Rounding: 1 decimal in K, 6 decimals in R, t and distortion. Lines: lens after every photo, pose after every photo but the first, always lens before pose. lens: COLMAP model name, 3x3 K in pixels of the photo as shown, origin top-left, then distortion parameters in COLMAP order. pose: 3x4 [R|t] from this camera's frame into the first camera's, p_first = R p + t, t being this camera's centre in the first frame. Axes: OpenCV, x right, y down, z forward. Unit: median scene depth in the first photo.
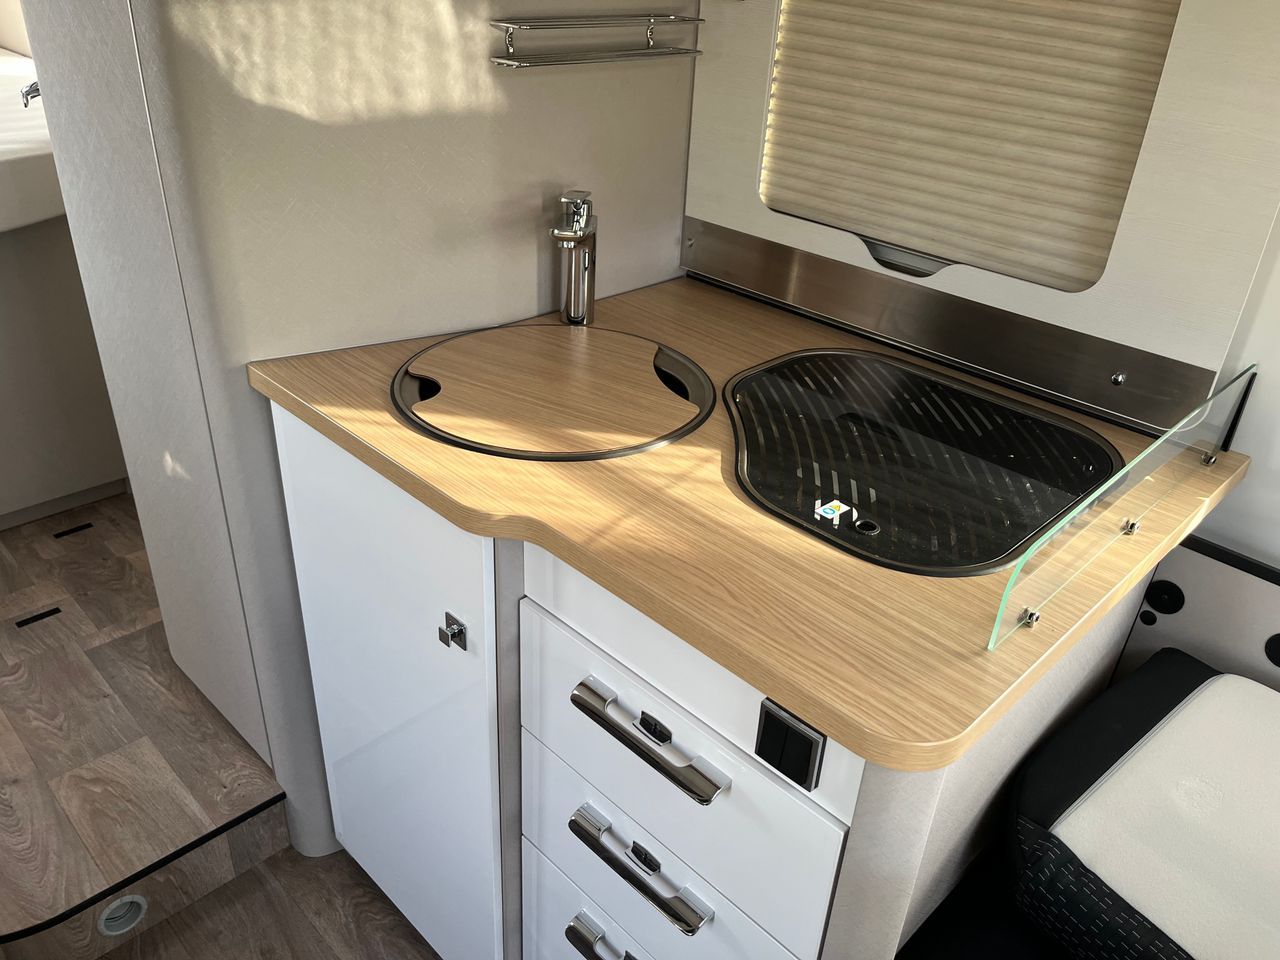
lens RADIAL K [[973.1, 0, 639.2], [0, 973.1, 485.8], [0, 0, 1]] dist [0.056294, -0.078297]
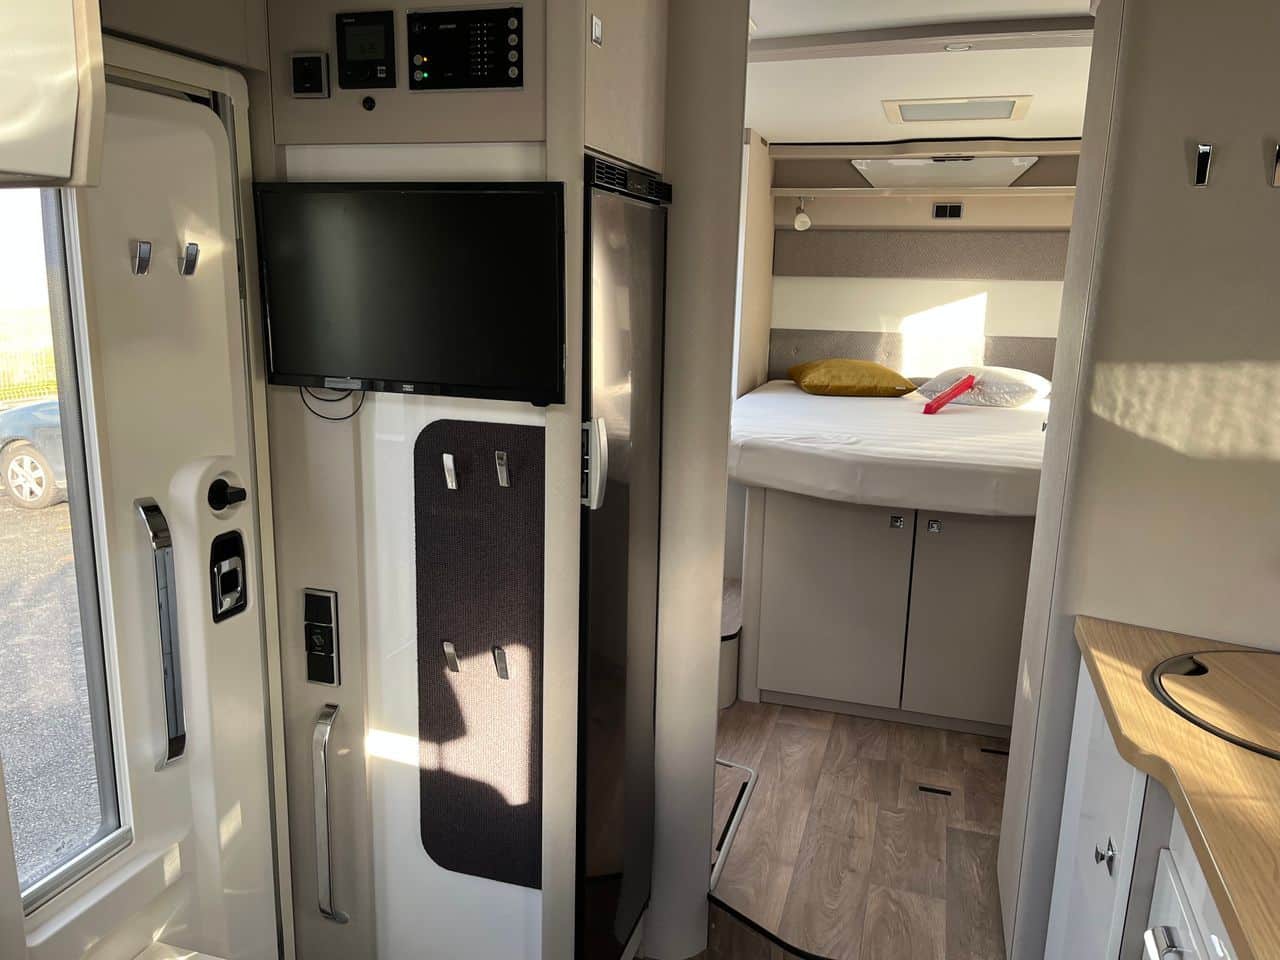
lens RADIAL K [[973.1, 0, 634.8], [0, 973.1, 478.9], [0, 0, 1]] dist [0.056294, -0.078297]
pose [[0.460496, 0.136480, -0.877107, 0.378591], [-0.440484, 0.893003, -0.092308, 0.078083], [0.770660, 0.428859, 0.471342, -0.126282]]
